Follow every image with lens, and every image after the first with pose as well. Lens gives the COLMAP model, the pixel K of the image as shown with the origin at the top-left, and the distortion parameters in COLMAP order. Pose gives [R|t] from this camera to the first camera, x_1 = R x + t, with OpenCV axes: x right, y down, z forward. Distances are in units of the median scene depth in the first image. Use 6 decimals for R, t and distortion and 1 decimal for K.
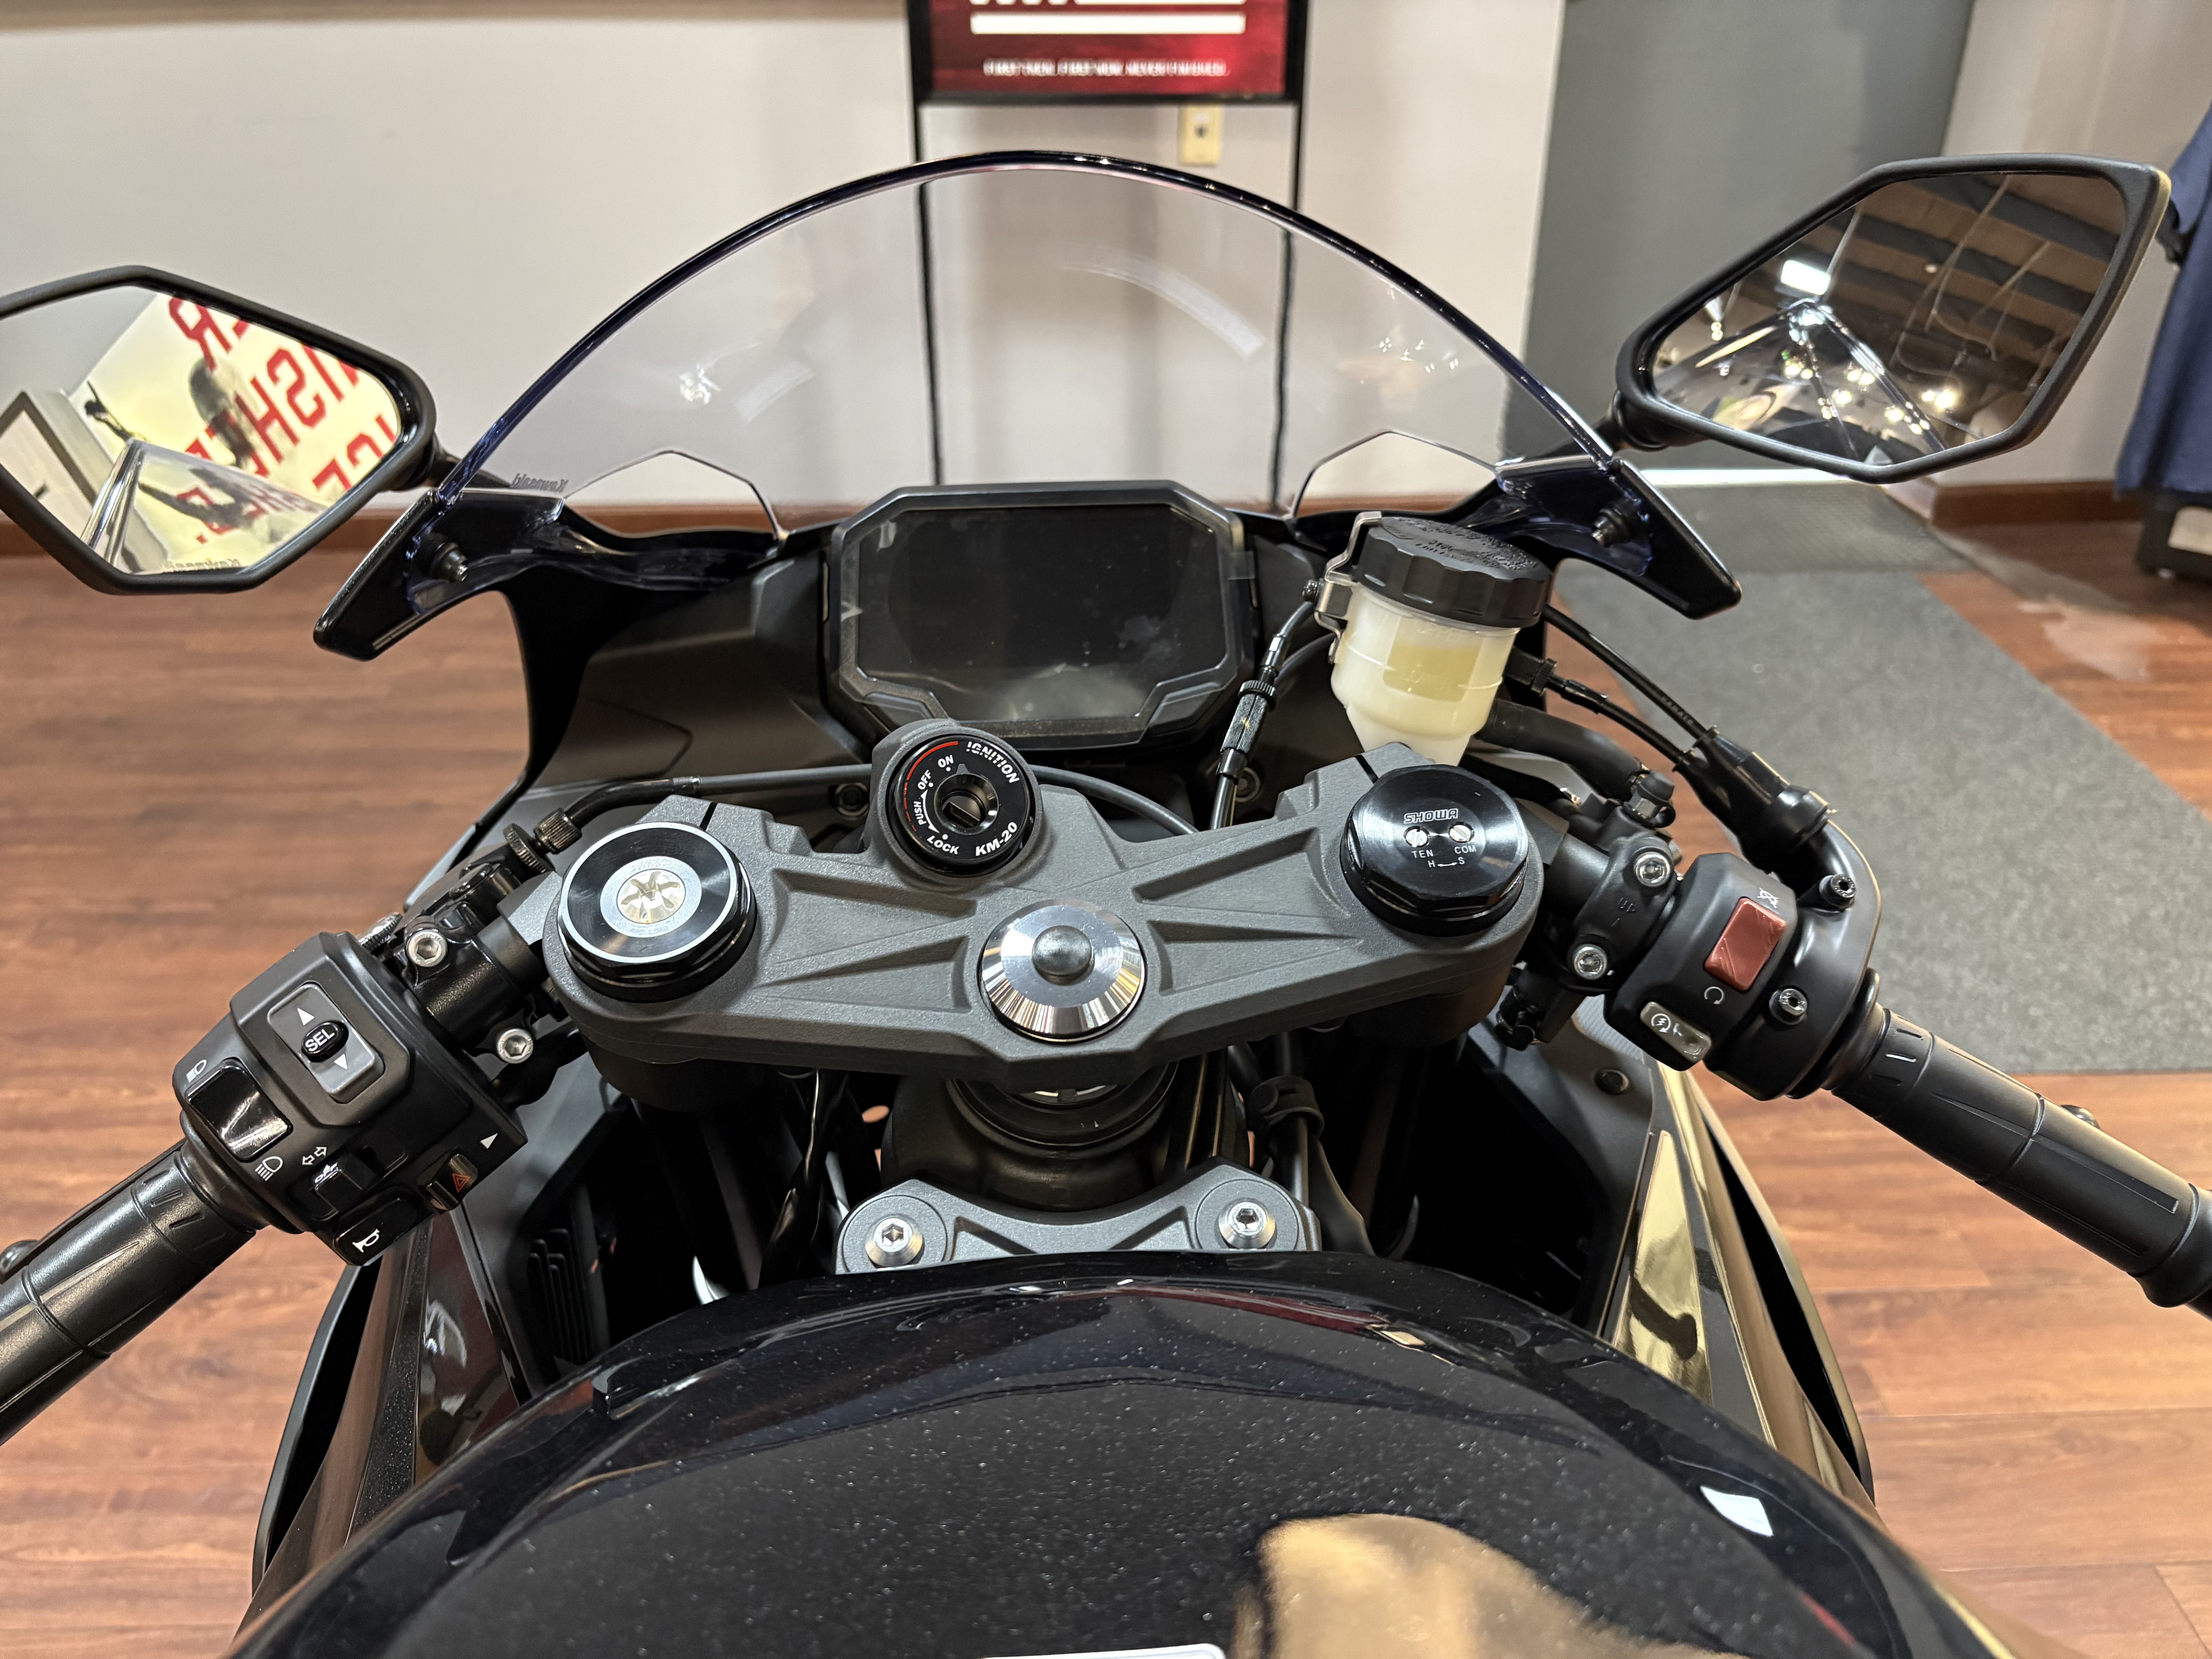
lens RADIAL K [[1703.5, 0, 1106.0], [0, 1703.5, 829.5], [0, 0, 1]] dist [0.041268, -0.053884]
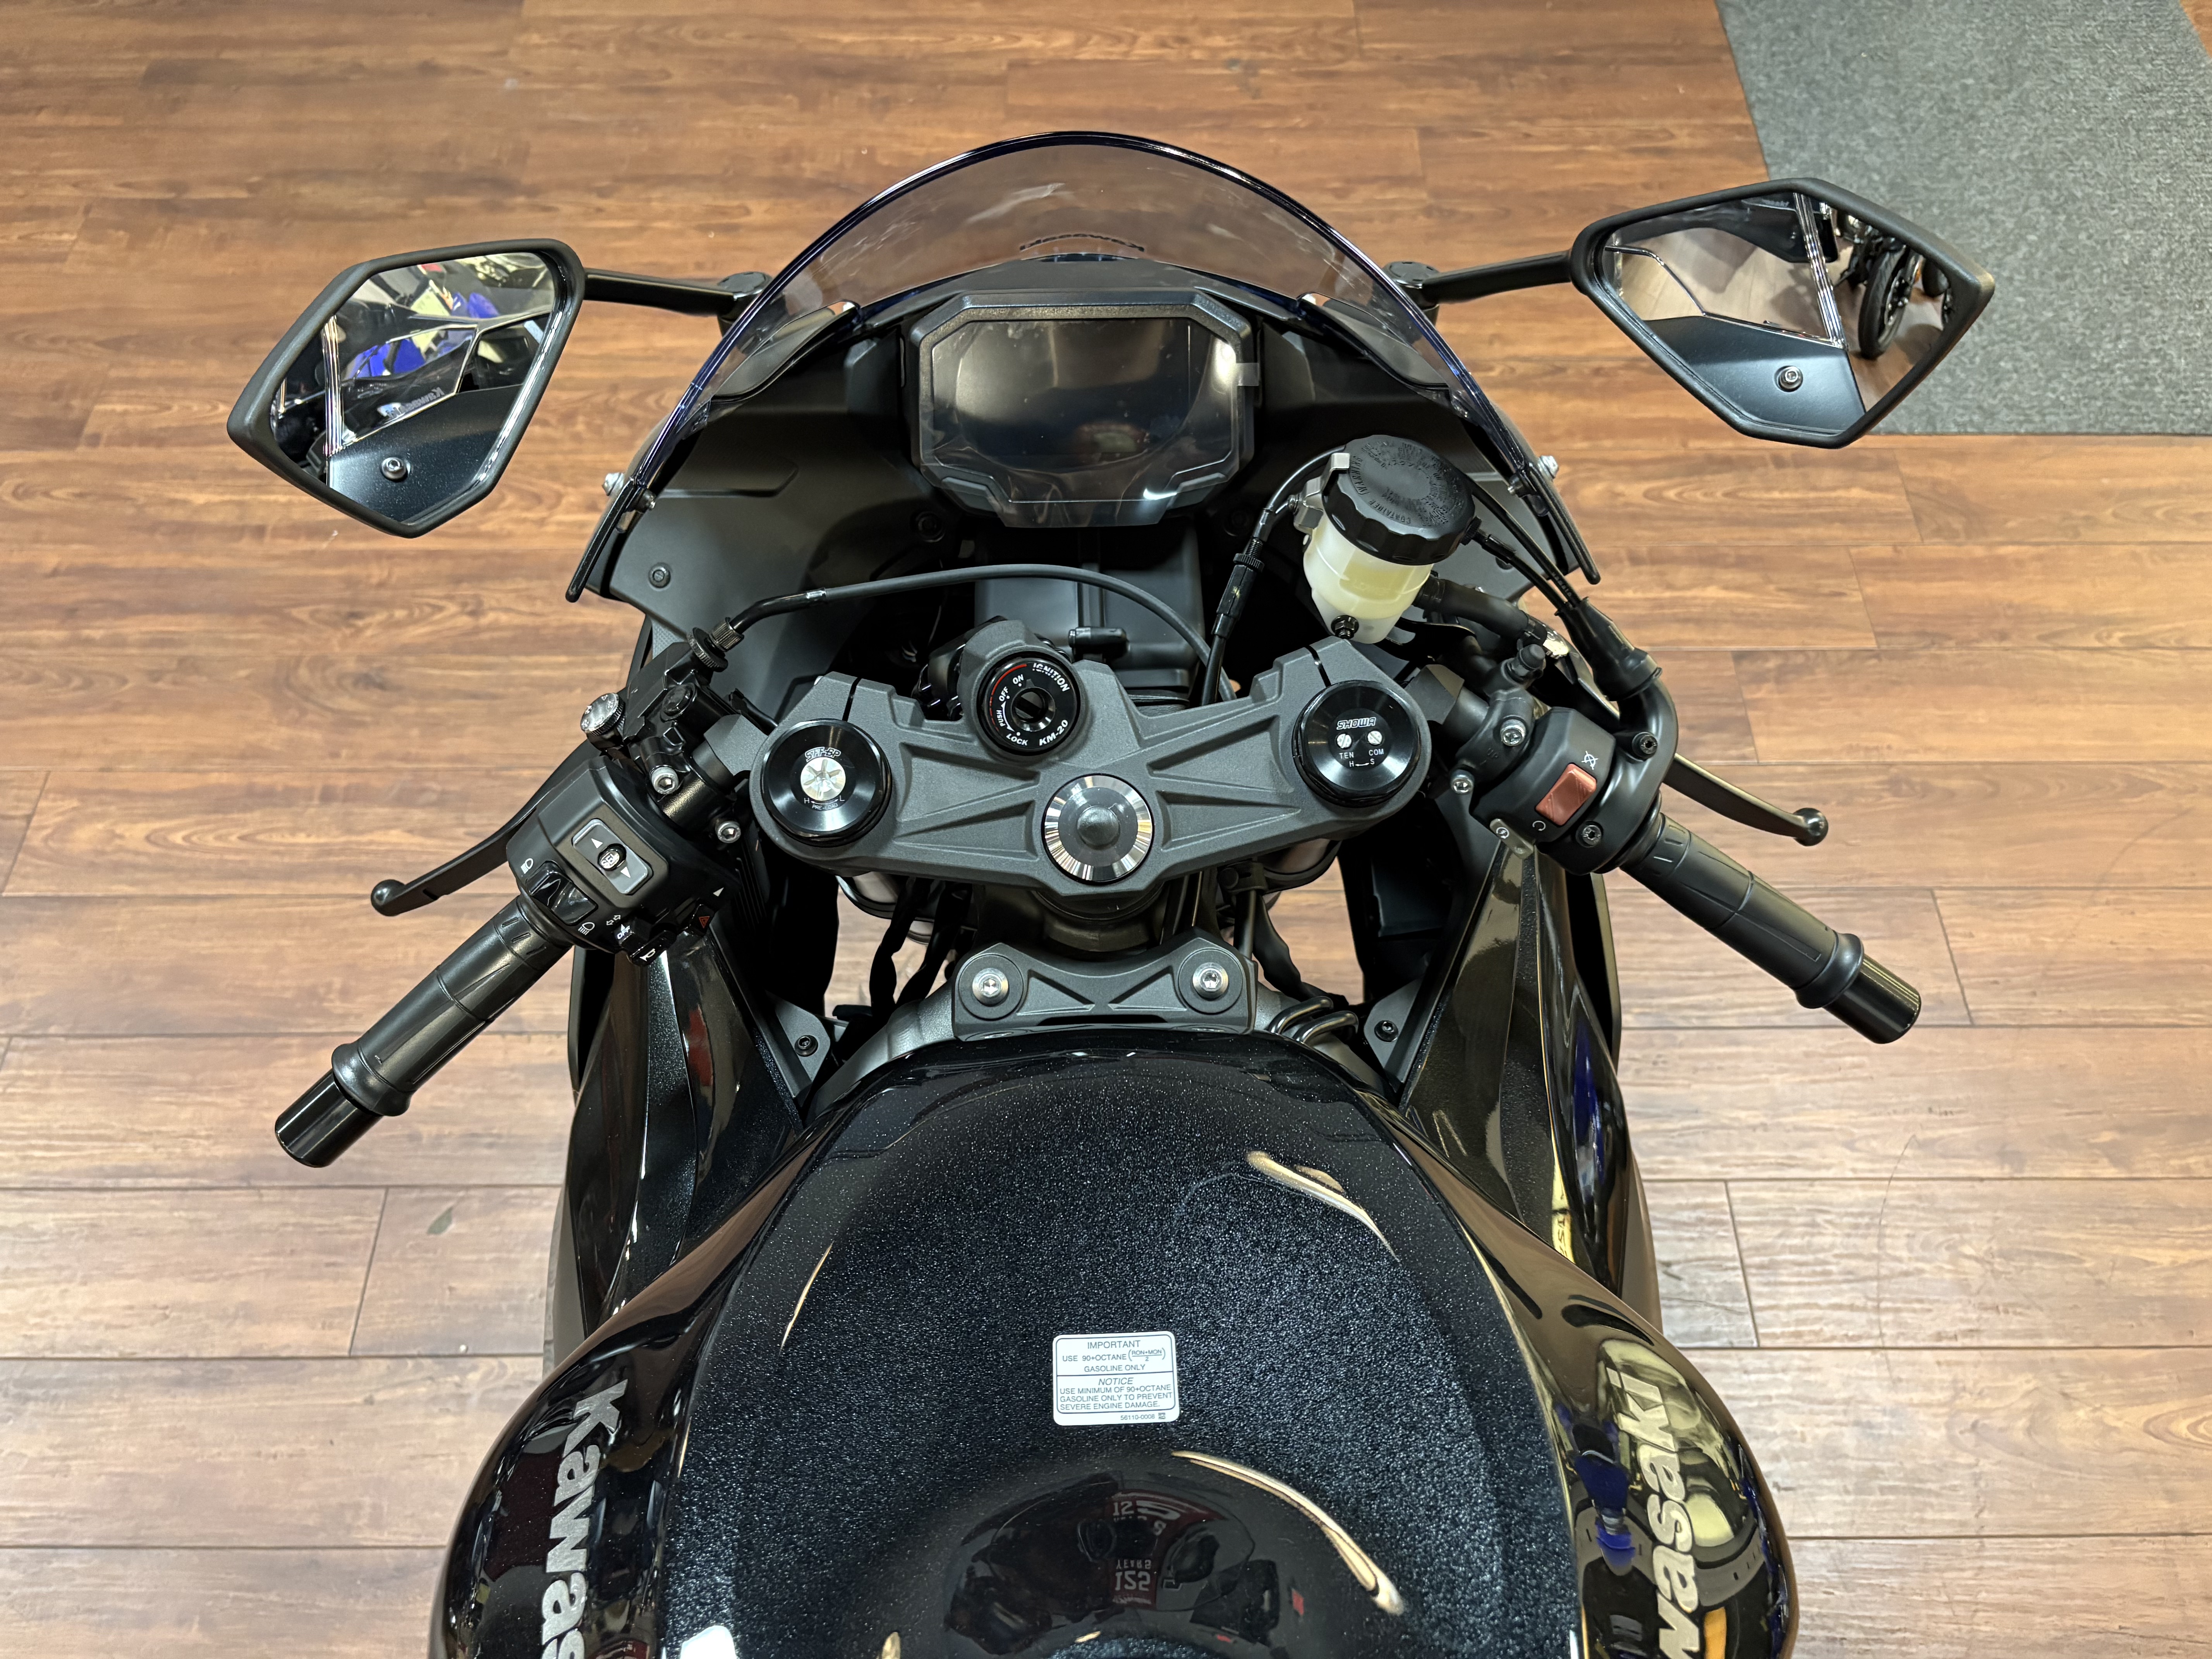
lens RADIAL K [[1691.9, 0, 1118.8], [0, 1691.9, 827.3], [0, 0, 1]] dist [0.063996, -0.081262]
pose [[0.999613, 0.027073, 0.006327, -0.005050], [-0.026764, 0.875421, 0.482619, -0.195043], [0.007527, -0.482602, 0.875807, -0.092798]]
